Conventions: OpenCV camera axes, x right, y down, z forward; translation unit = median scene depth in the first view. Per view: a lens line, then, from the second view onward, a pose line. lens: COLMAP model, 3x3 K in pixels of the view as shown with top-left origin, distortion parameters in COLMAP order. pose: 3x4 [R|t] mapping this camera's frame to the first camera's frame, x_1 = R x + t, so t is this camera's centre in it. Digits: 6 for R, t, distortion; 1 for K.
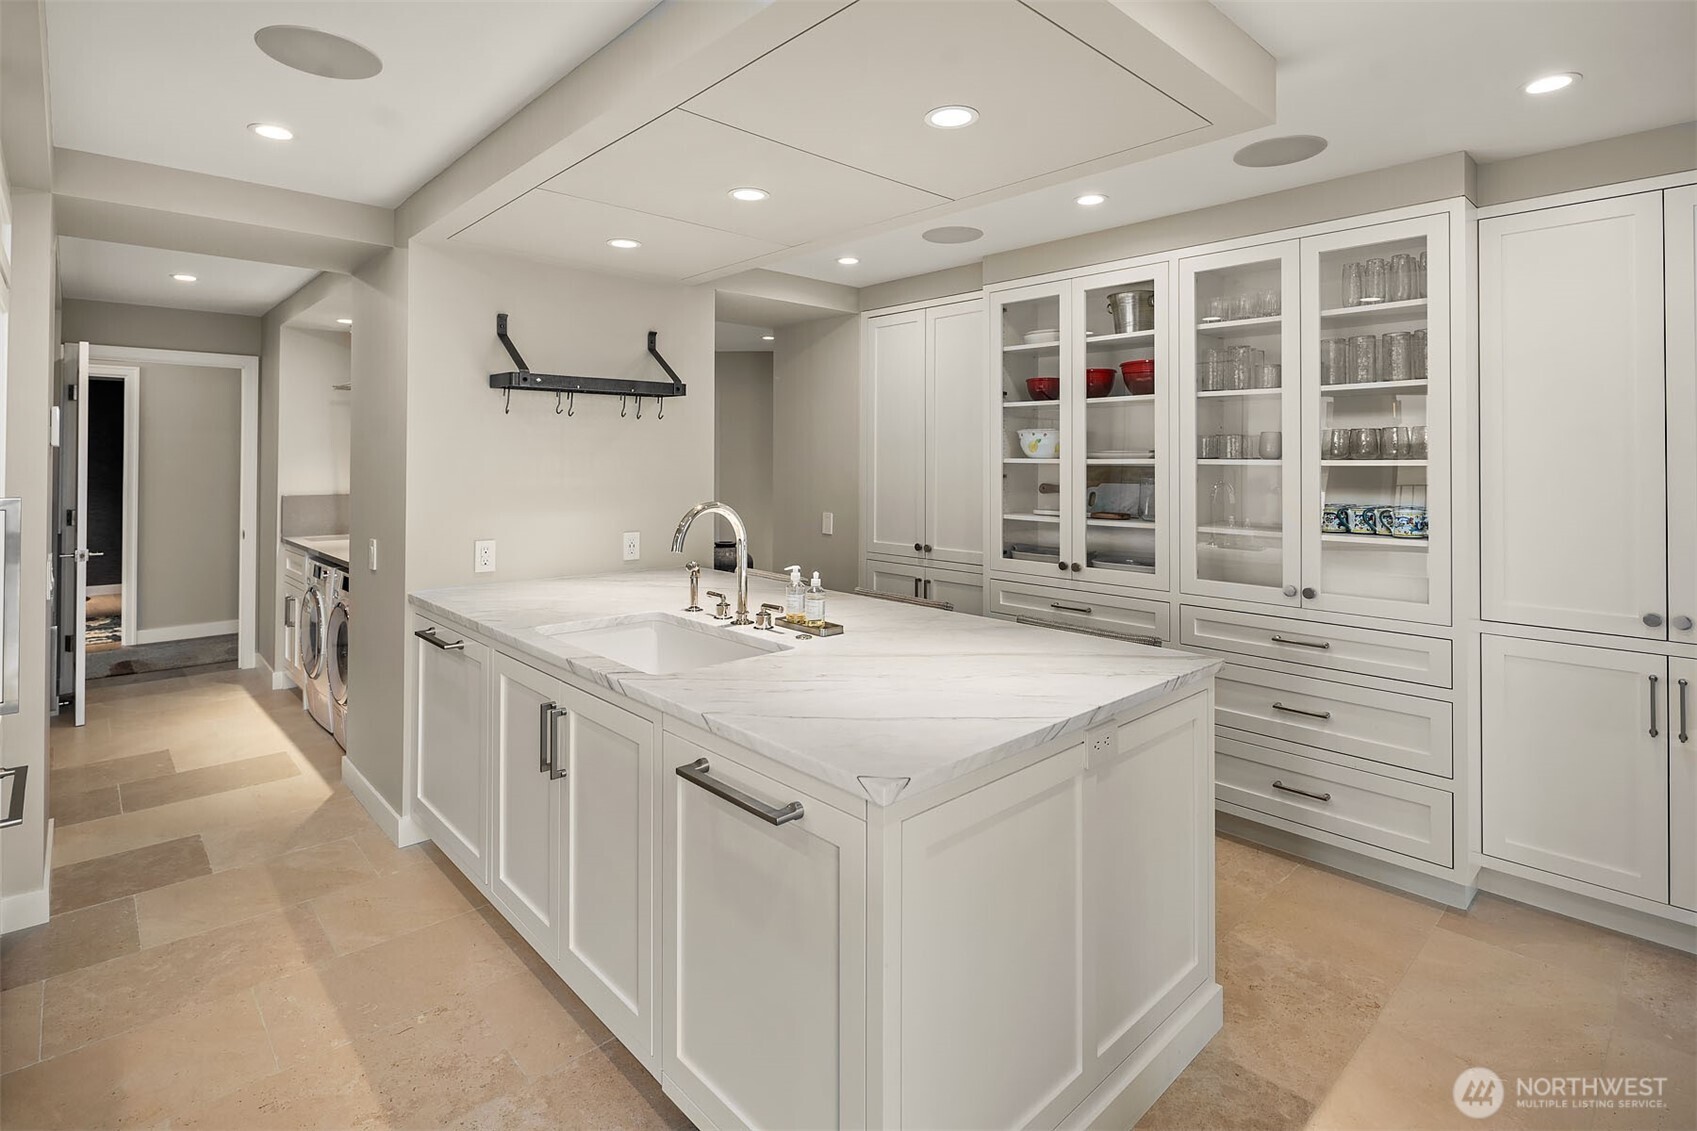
lens RADIAL K [[842.5, 0, 879.7], [0, 842.5, 449.2], [0, 0, 1]] dist [0.008607, -0.003457]
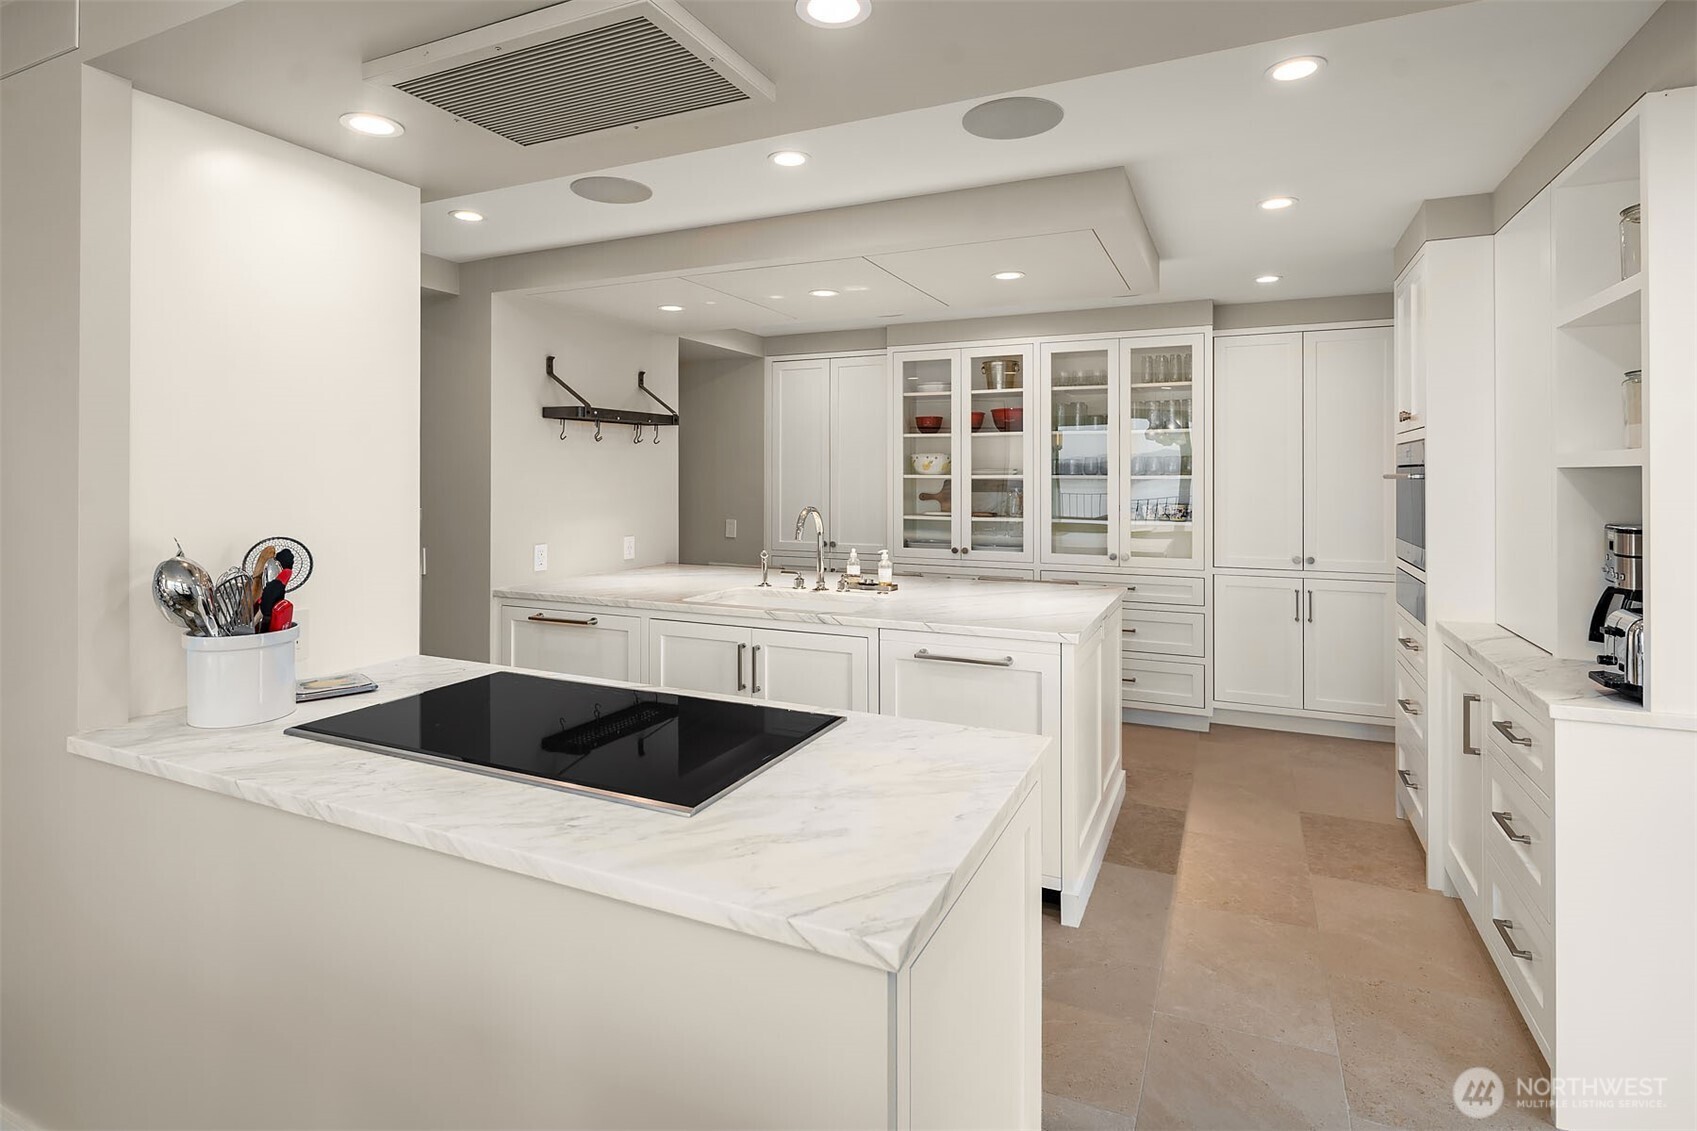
lens RADIAL K [[842.5, 0, 850.7], [0, 842.5, 473.6], [0, 0, 1]] dist [0.008607, -0.003457]
pose [[0.934319, -0.002291, 0.356430, -0.467181], [-0.001618, 0.999942, 0.010669, -0.006229], [-0.356433, -0.010545, 0.934261, -0.272974]]
